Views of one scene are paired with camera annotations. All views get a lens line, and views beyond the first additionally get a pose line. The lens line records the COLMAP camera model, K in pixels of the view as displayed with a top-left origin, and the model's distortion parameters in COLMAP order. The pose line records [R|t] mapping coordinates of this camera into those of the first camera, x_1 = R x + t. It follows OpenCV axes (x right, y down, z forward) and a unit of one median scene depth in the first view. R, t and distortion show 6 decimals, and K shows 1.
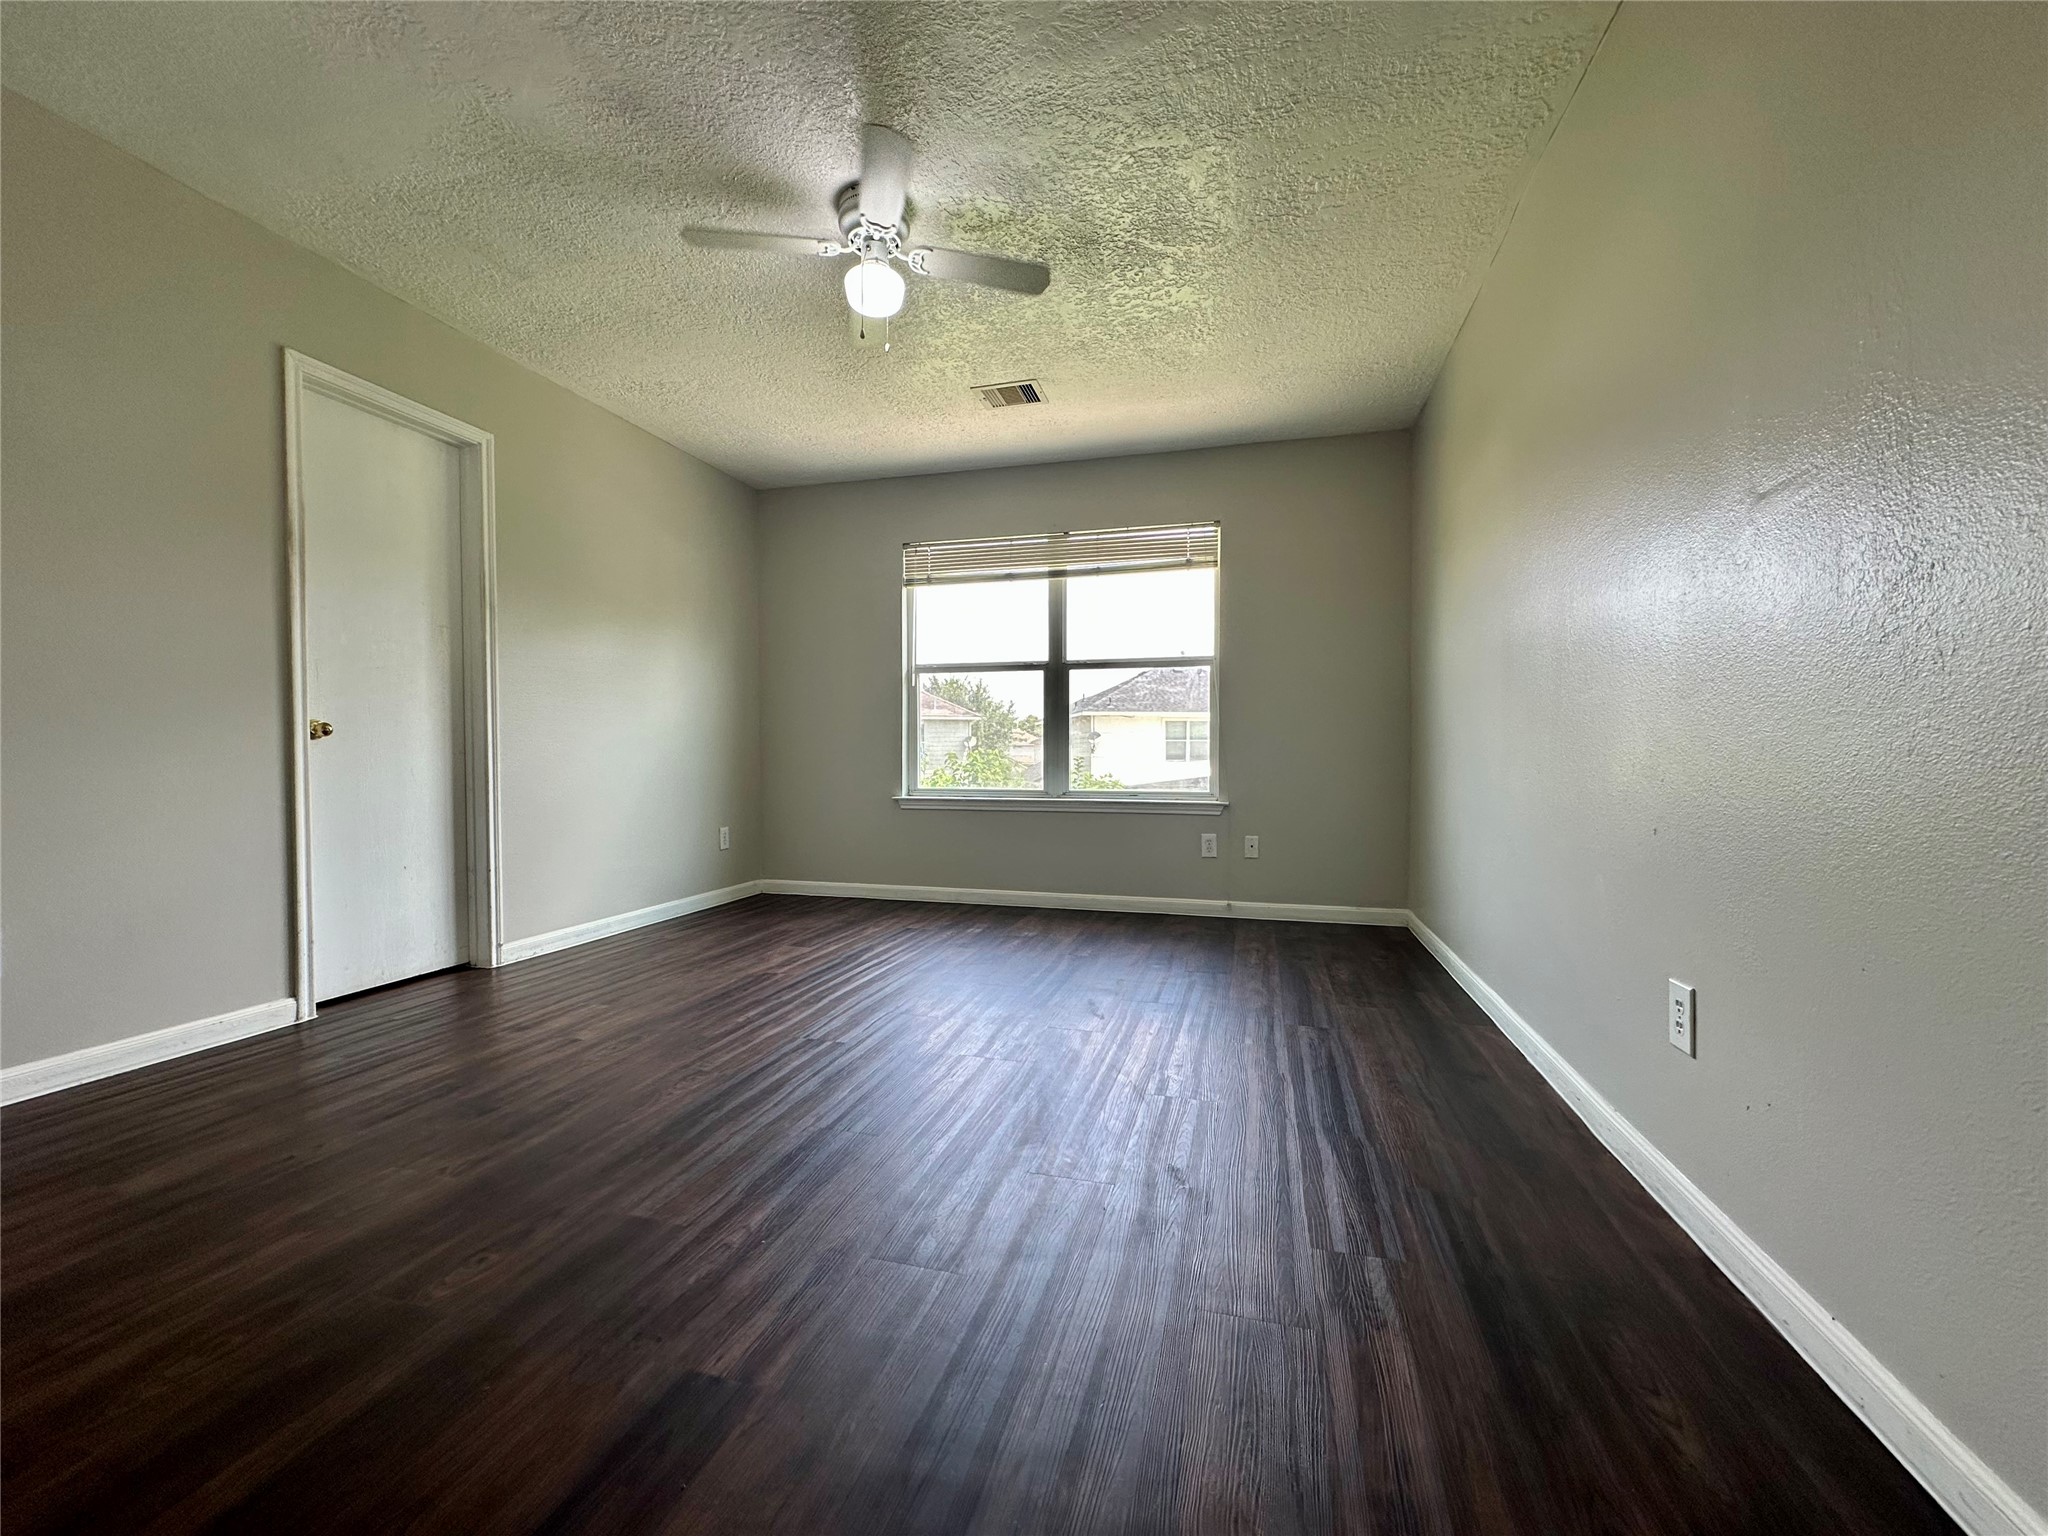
lens RADIAL K [[822.4, 0, 1024.0], [0, 822.4, 768.0], [0, 0, 1]] dist [-0.000690, 0.000258]
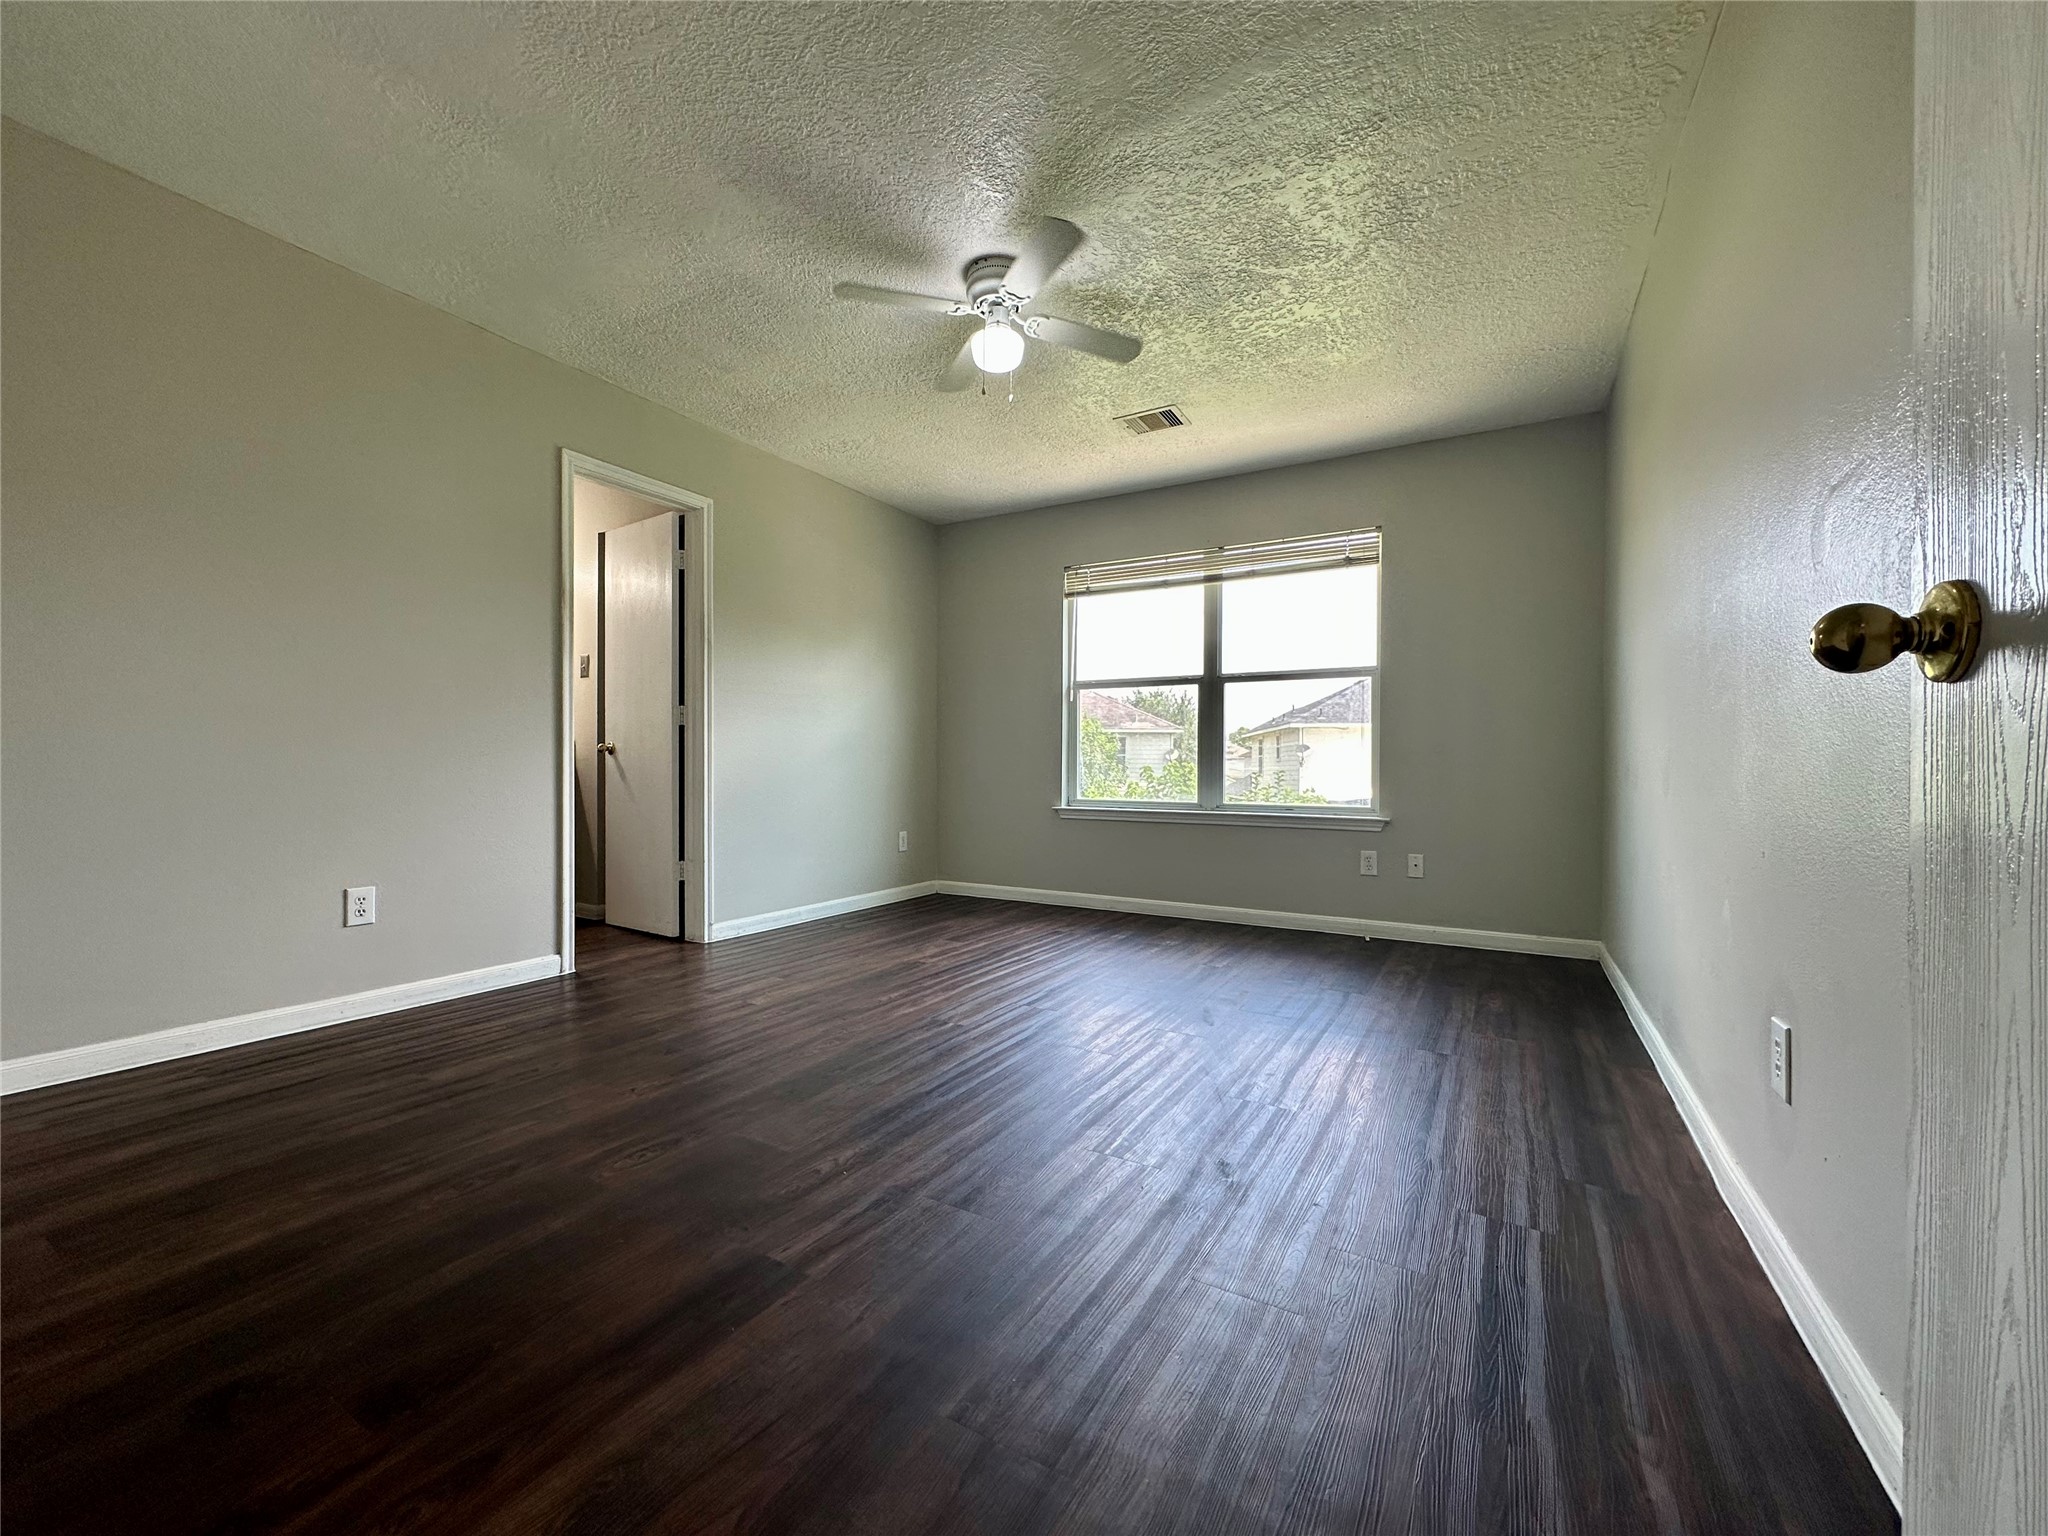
lens RADIAL K [[822.4, 0, 1024.0], [0, 822.4, 768.0], [0, 0, 1]] dist [-0.000690, 0.000258]
pose [[0.967341, 0.006051, -0.253408, 0.092662], [-0.009992, 0.999848, -0.014268, 0.001076], [0.253283, 0.016334, 0.967254, -0.039645]]
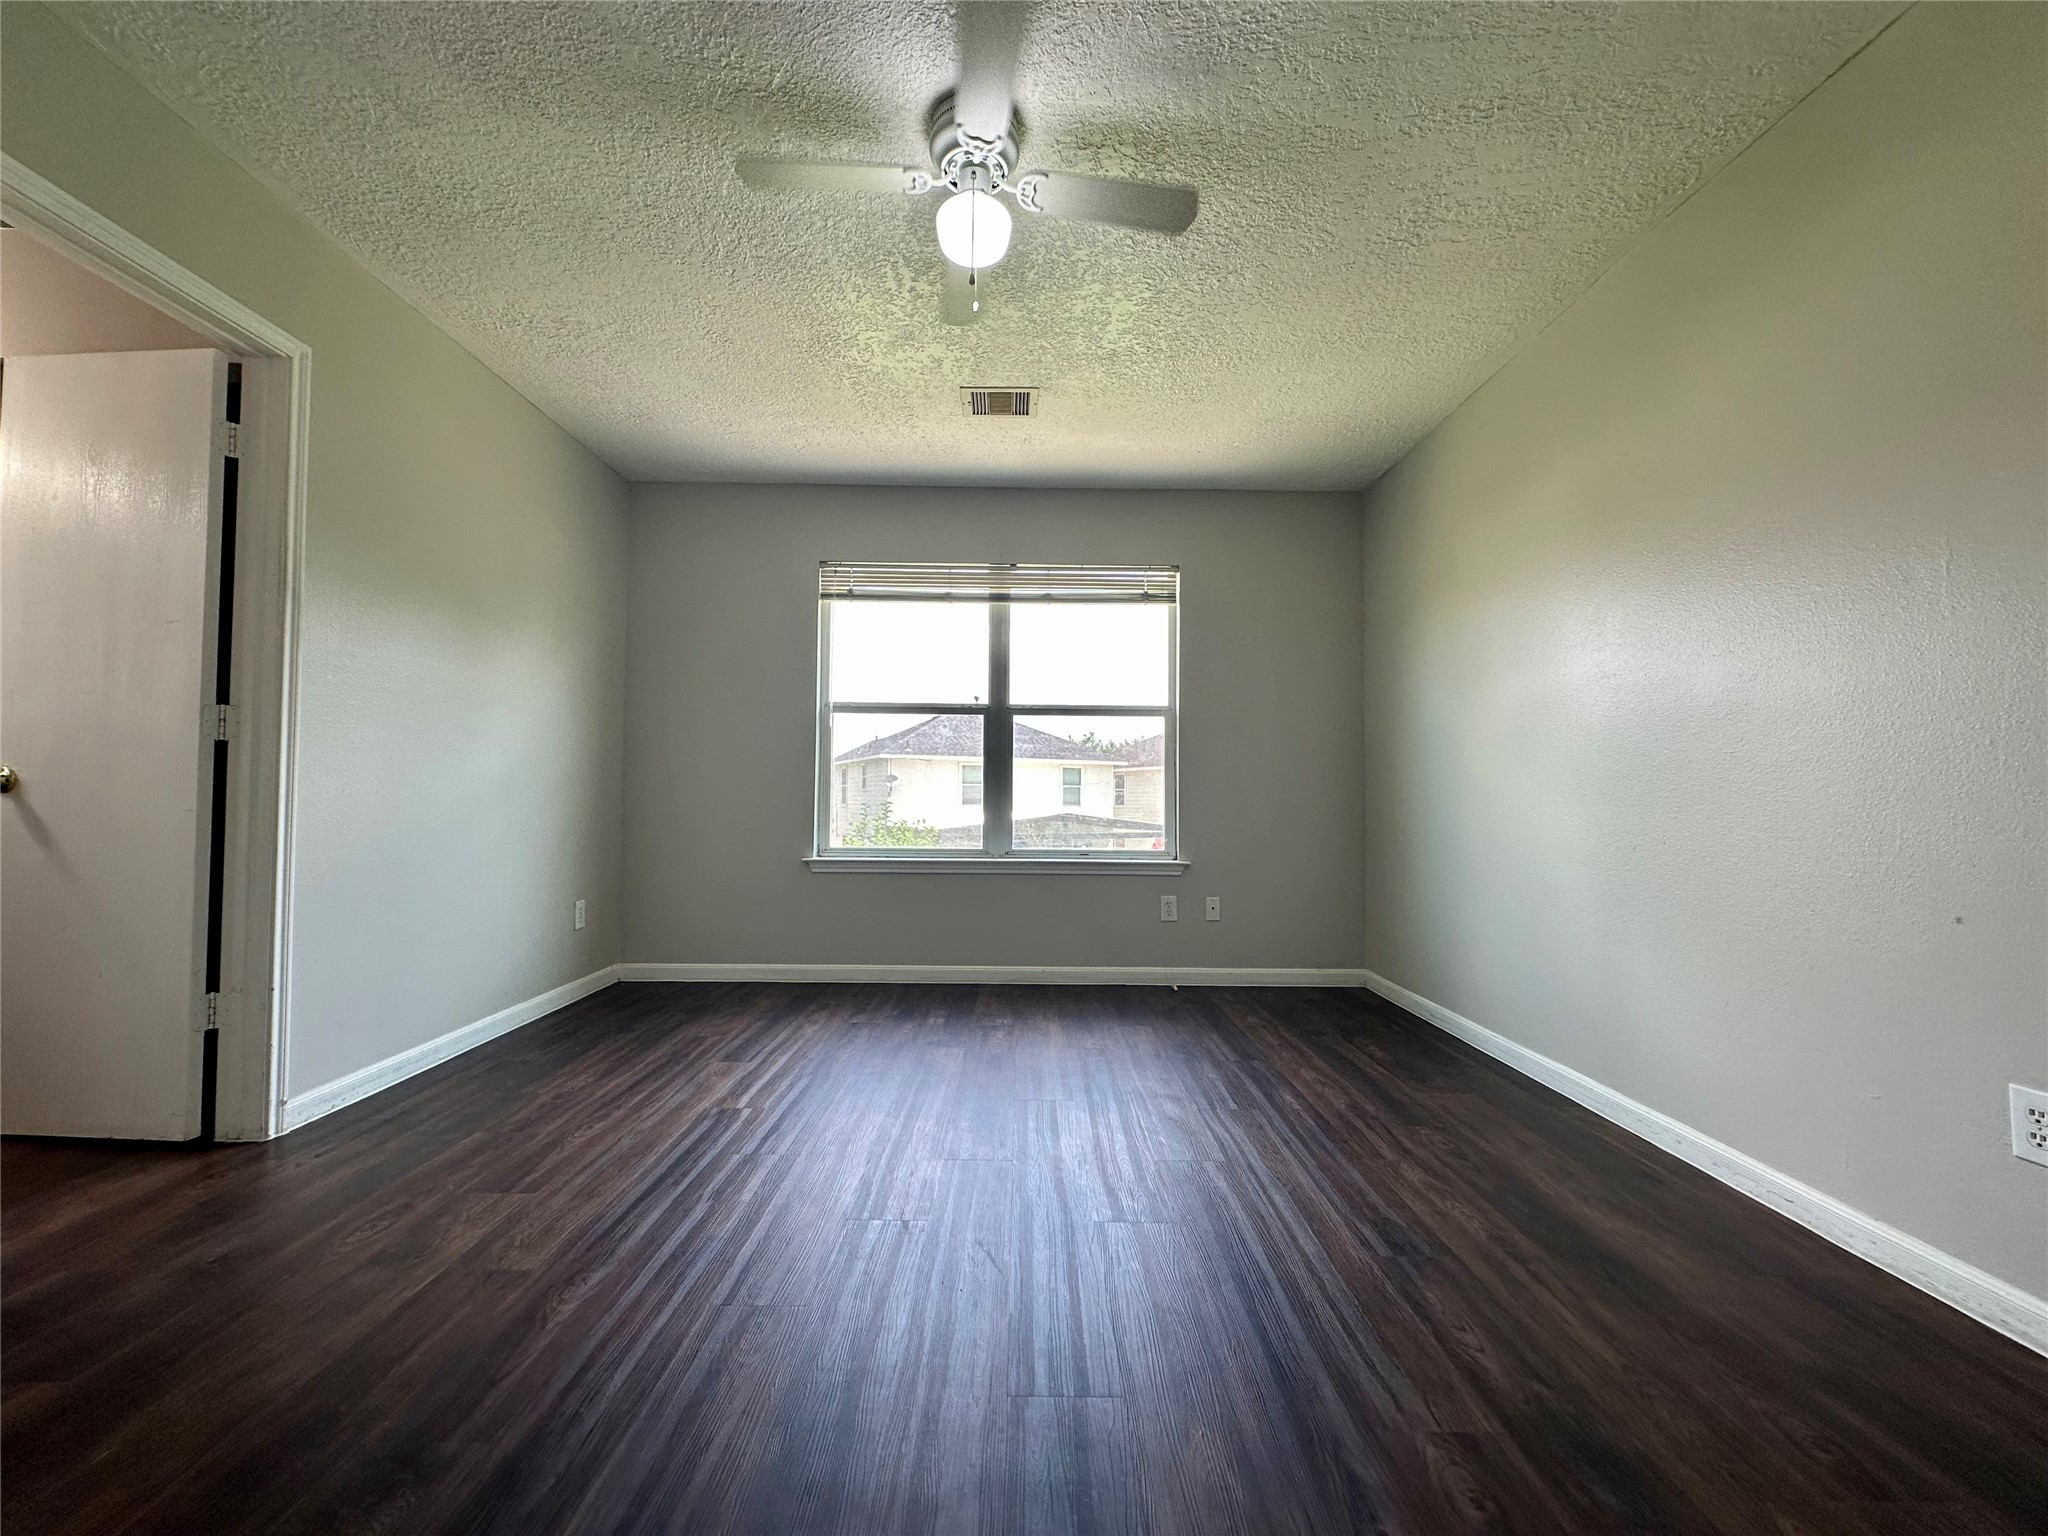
lens RADIAL K [[819.7, 0, 1021.2], [0, 819.7, 769.7], [0, 0, 1]] dist [-0.000891, 0.000696]
pose [[0.961007, 0.017367, 0.275979, -0.229954], [-0.003810, 0.998763, -0.049586, -0.019117], [-0.276499, 0.046601, 0.959884, 0.173557]]
